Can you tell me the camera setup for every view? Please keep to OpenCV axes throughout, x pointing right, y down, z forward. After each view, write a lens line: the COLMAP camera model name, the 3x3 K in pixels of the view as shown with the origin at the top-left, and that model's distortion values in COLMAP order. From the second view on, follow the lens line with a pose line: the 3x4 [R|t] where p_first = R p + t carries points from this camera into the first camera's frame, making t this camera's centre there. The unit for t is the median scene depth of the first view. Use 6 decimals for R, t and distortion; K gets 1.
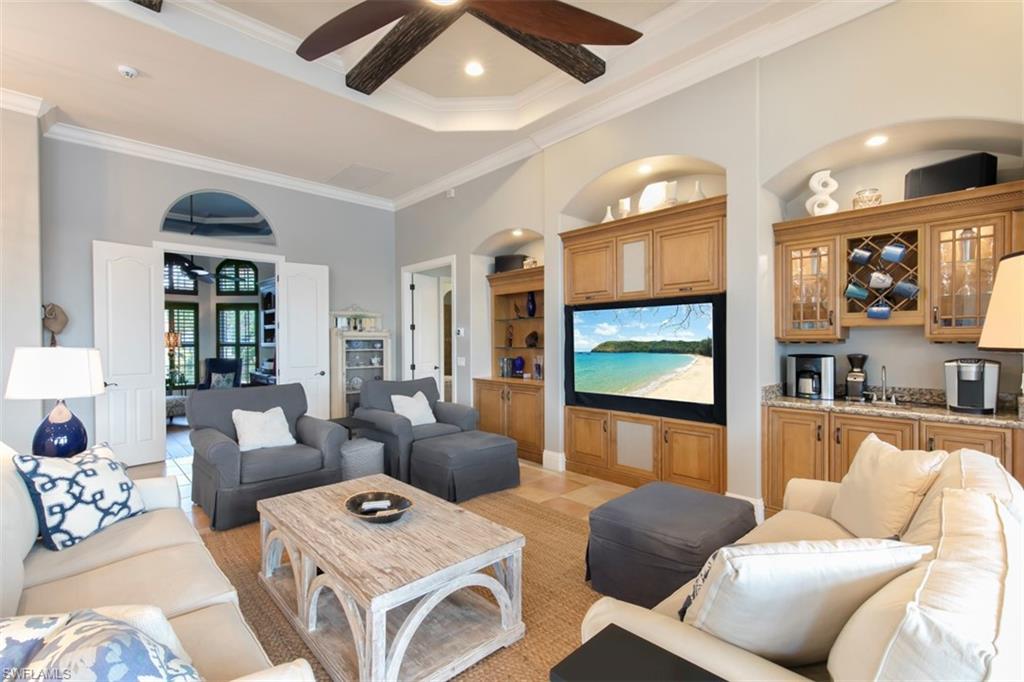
lens RADIAL K [[466.5, 0, 514.4], [0, 466.5, 346.1], [0, 0, 1]] dist [0.003939, 0.000193]
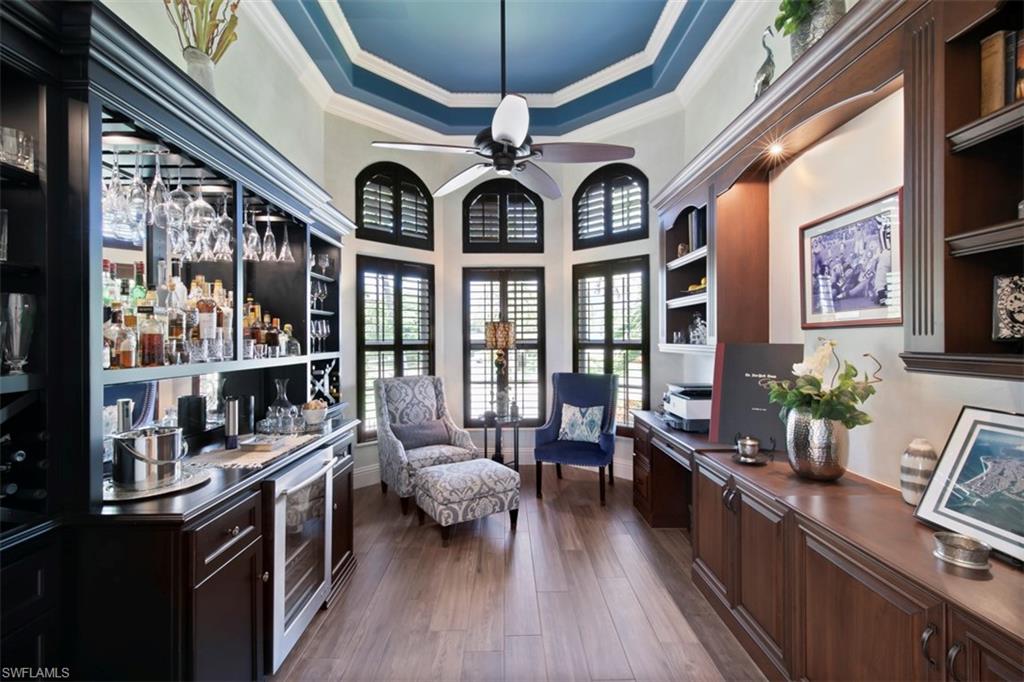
lens RADIAL K [[466.5, 0, 513.3], [0, 466.5, 338.3], [0, 0, 1]] dist [0.003939, 0.000193]
pose [[0.742164, 0.002466, -0.670214, -0.343158], [-0.002190, 0.999997, 0.001255, -0.010982], [0.670215, 0.000536, 0.742167, 0.576569]]
